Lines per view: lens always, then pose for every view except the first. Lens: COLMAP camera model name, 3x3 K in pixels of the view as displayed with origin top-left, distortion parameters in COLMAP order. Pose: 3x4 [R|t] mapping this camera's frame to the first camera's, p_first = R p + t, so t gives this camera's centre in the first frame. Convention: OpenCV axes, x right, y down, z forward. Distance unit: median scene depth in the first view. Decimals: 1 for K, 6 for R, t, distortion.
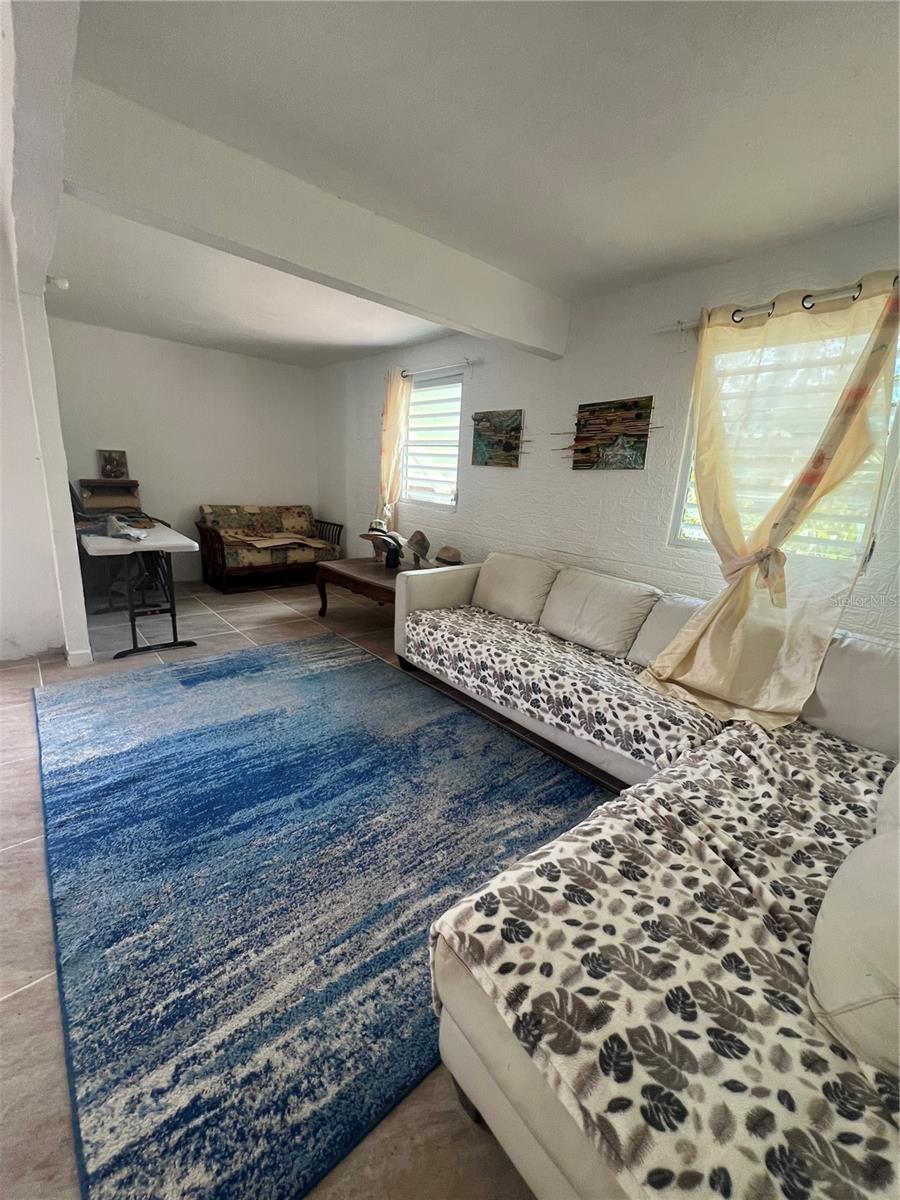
lens RADIAL K [[477.8, 0, 451.5], [0, 477.8, 597.0], [0, 0, 1]] dist [-0.002961, -0.000002]
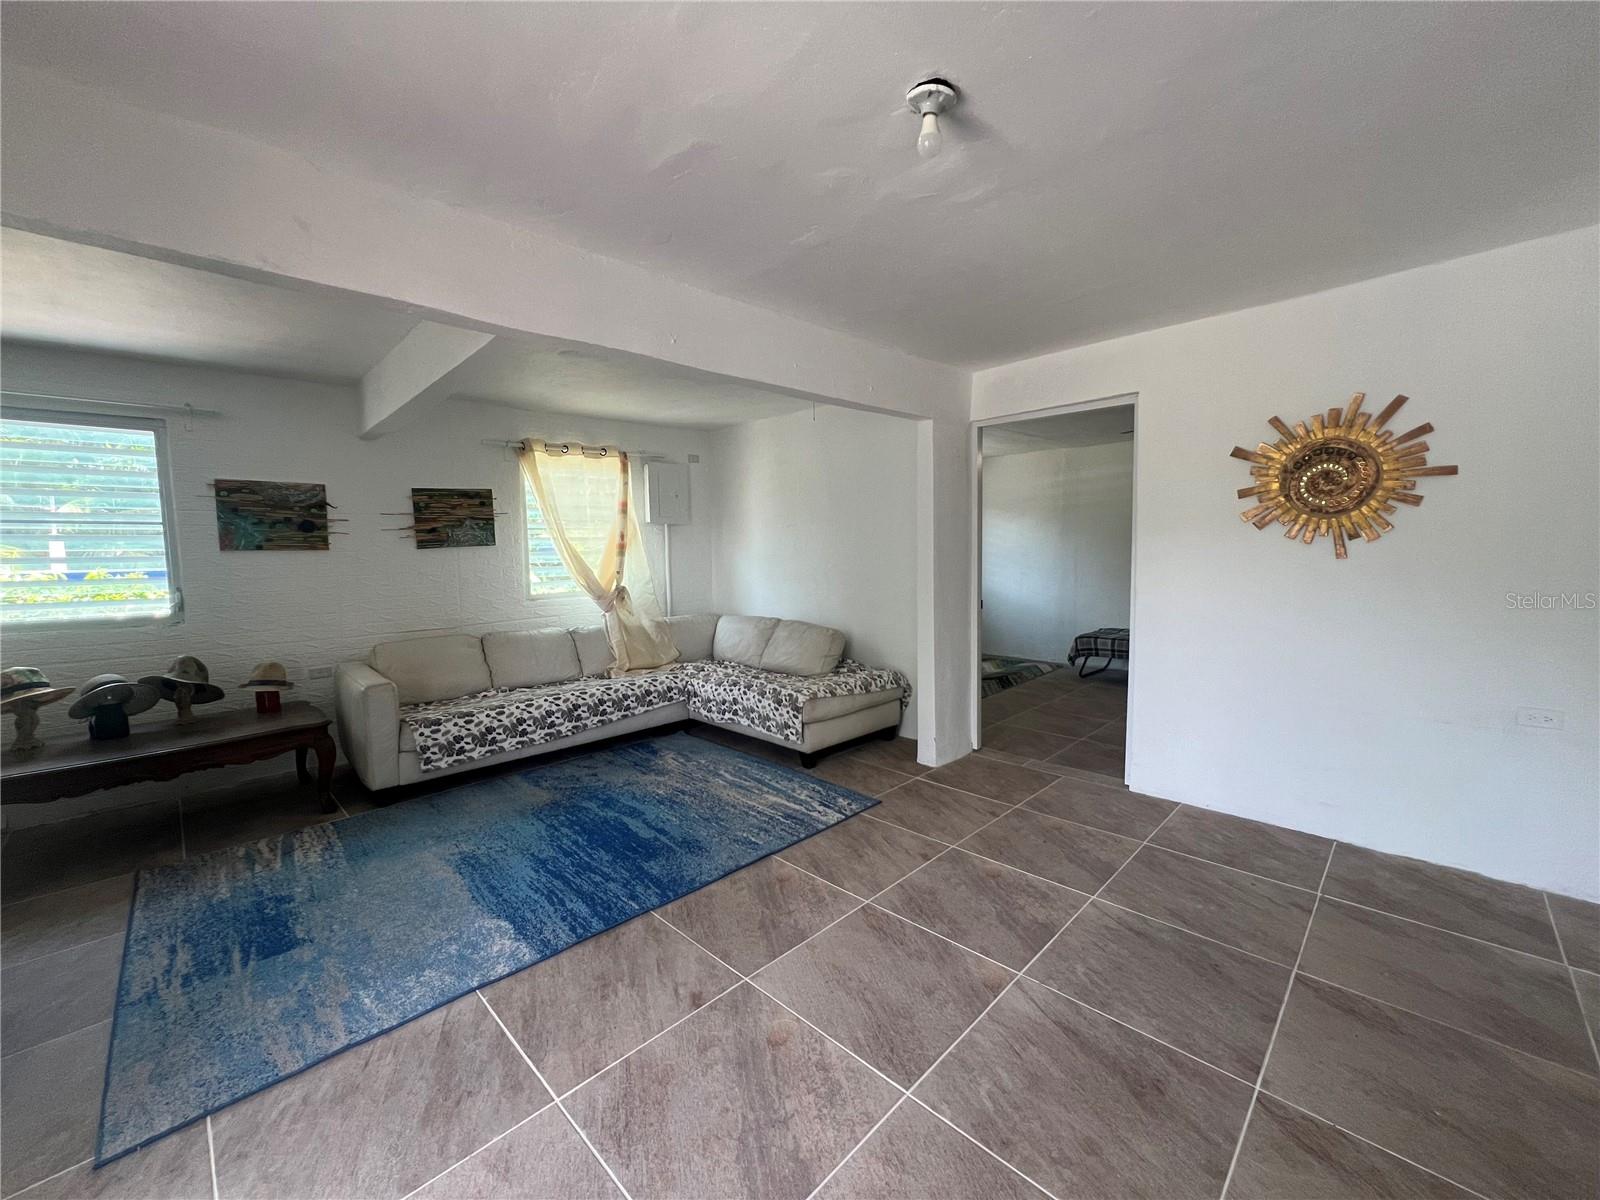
lens RADIAL K [[637.0, 0, 796.5], [0, 637.0, 596.8], [0, 0, 1]] dist [-0.002961, -0.000002]
pose [[-0.049995, -0.131528, 0.990051, -1.455324], [0.265748, 0.953803, 0.140132, -0.185915], [-0.962745, 0.270110, -0.012732, 0.346762]]
